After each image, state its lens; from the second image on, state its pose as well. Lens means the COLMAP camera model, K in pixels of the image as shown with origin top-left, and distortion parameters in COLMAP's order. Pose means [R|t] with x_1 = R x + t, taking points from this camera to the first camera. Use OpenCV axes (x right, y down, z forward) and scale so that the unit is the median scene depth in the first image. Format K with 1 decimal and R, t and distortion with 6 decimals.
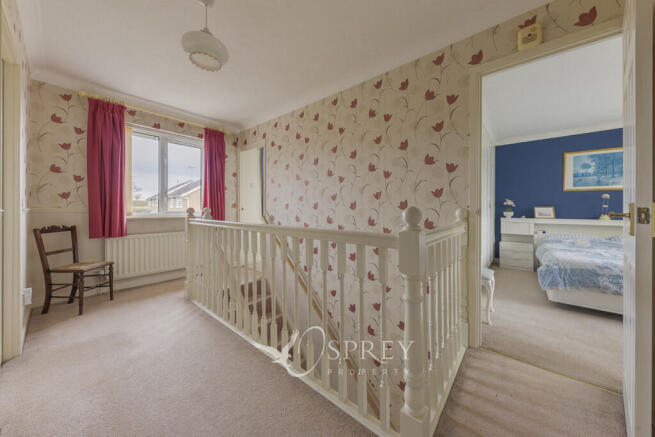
lens RADIAL K [[222.9, 0, 331.1], [0, 222.9, 207.0], [0, 0, 1]] dist [-0.001393, -0.000130]
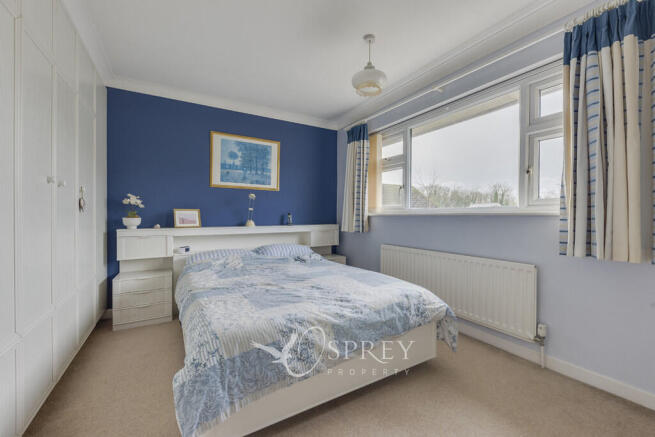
lens RADIAL K [[270.2, 0, 328.1], [0, 270.2, 217.0], [0, 0, 1]] dist [-0.000086, 0.000032]
pose [[0.320685, -0.004049, 0.947177, 0.375626], [-0.004999, 0.999970, 0.005968, 0.015351], [-0.947173, -0.006649, 0.320655, 0.393238]]
